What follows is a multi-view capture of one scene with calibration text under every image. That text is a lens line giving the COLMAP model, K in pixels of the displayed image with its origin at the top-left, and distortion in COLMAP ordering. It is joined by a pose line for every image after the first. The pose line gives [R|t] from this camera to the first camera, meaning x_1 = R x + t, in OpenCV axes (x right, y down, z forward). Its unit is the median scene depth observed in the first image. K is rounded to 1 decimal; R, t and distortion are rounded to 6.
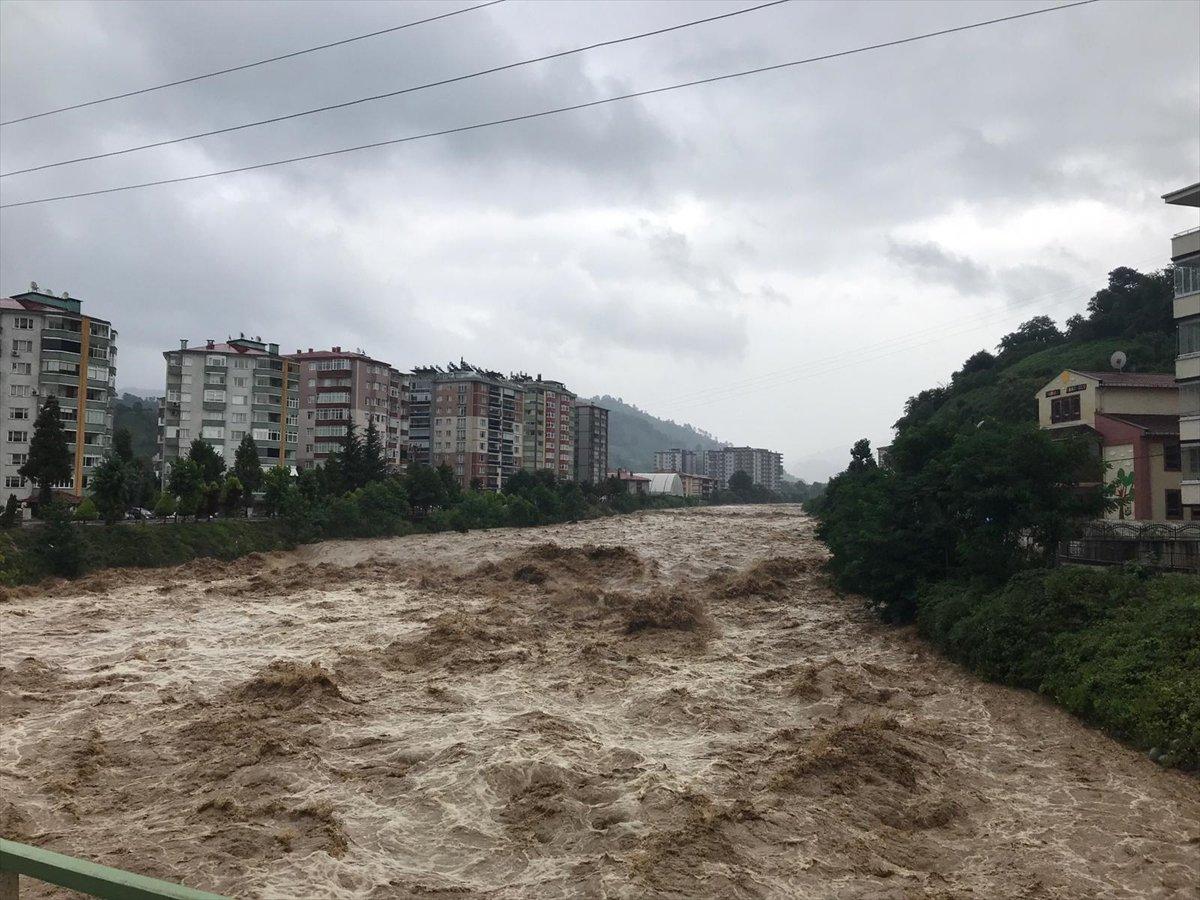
lens RADIAL K [[947.8, 0, 600.0], [0, 947.8, 450.0], [0, 0, 1]] dist [0.005467, -0.005260]
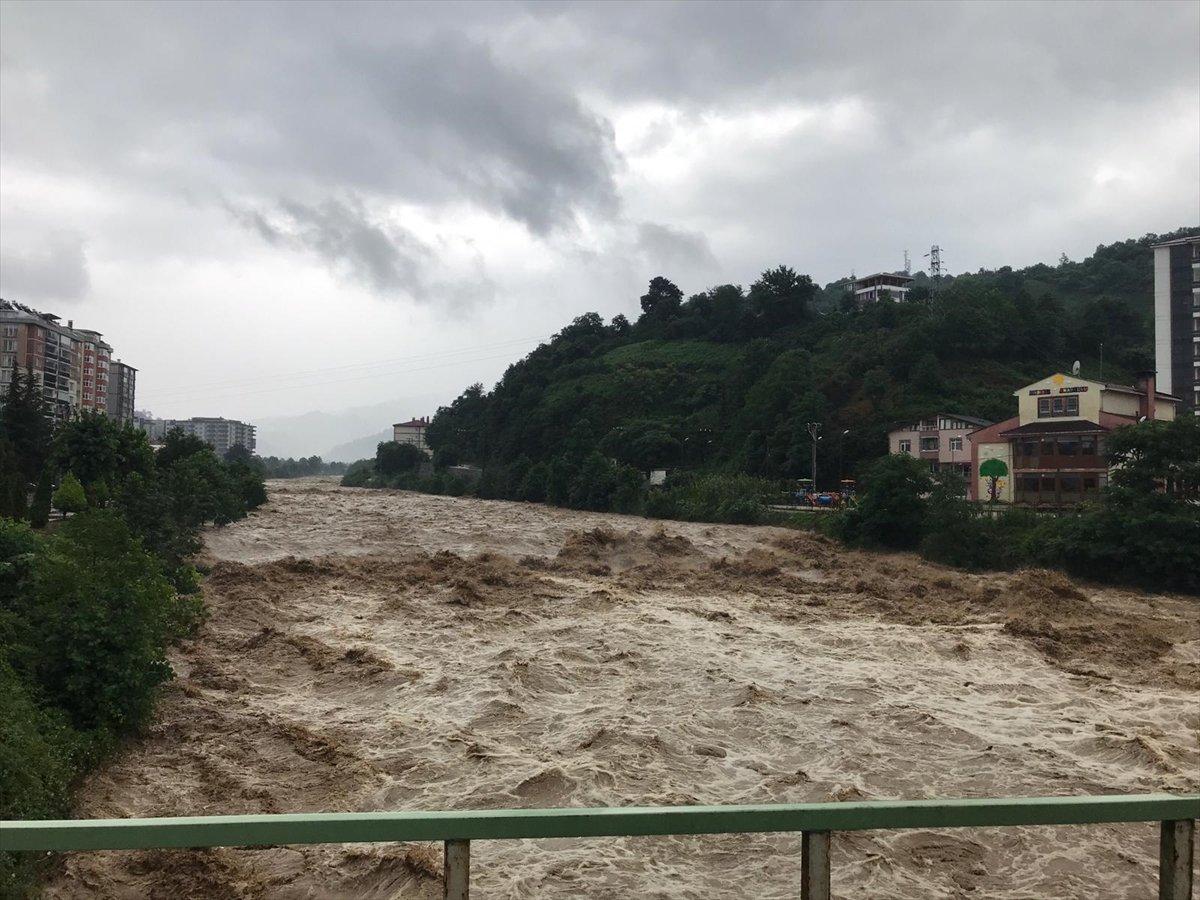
lens RADIAL K [[947.8, 0, 600.0], [0, 947.8, 450.0], [0, 0, 1]] dist [0.005467, -0.005260]
pose [[0.835591, 0.021082, 0.548947, -0.164730], [-0.035158, 0.999267, 0.015141, 0.003584], [-0.548226, -0.031952, 0.835720, 0.079744]]
